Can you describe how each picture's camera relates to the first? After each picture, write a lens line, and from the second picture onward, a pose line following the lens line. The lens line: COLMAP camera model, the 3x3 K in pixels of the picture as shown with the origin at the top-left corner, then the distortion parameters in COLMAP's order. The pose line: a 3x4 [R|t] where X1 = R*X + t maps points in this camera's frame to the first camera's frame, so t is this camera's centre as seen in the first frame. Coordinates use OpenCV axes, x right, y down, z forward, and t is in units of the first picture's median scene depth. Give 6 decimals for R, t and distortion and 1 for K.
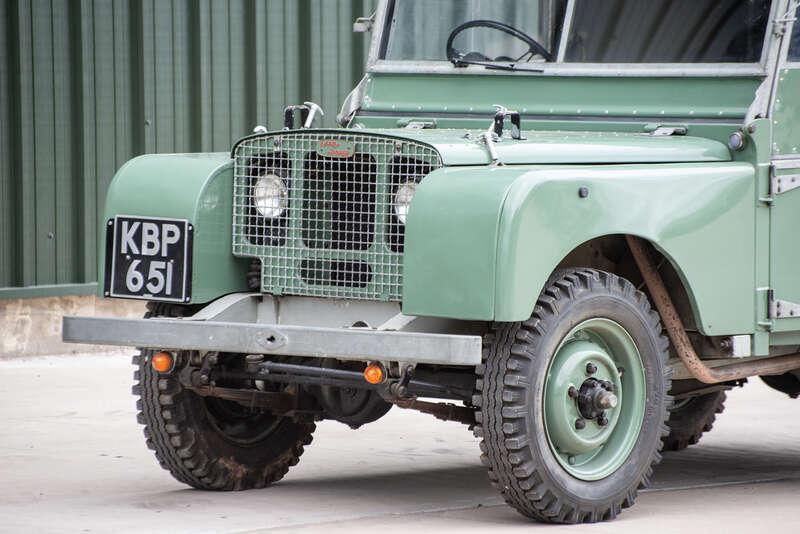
lens RADIAL K [[5242.4, 0, 397.2], [0, 5242.4, 266.2], [0, 0, 1]] dist [3.803101, 19.236140]
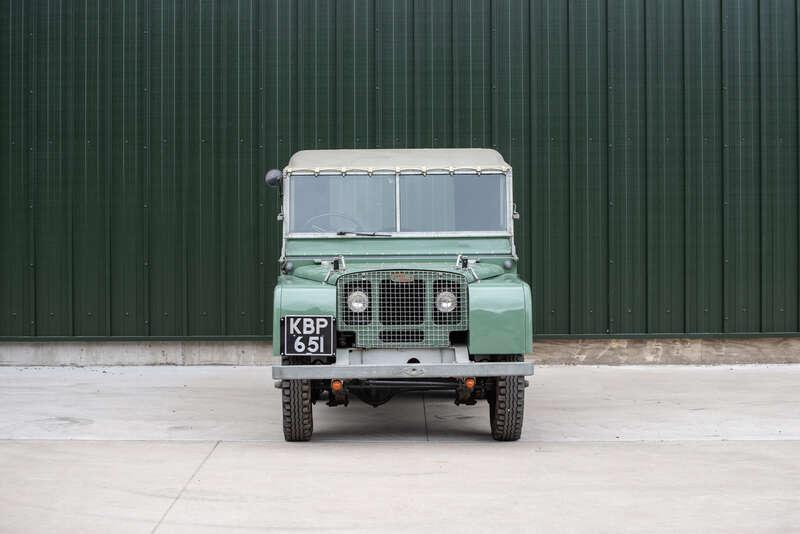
lens RADIAL K [[1885.8, 0, 399.9], [0, 1885.8, 266.9], [0, 0, 1]] dist [-0.387086, 0.025962]
pose [[0.747304, -0.053062, 0.662360, -0.508276], [0.047379, 0.998524, 0.026537, -0.046287], [-0.662791, 0.011551, 0.748715, 0.426426]]
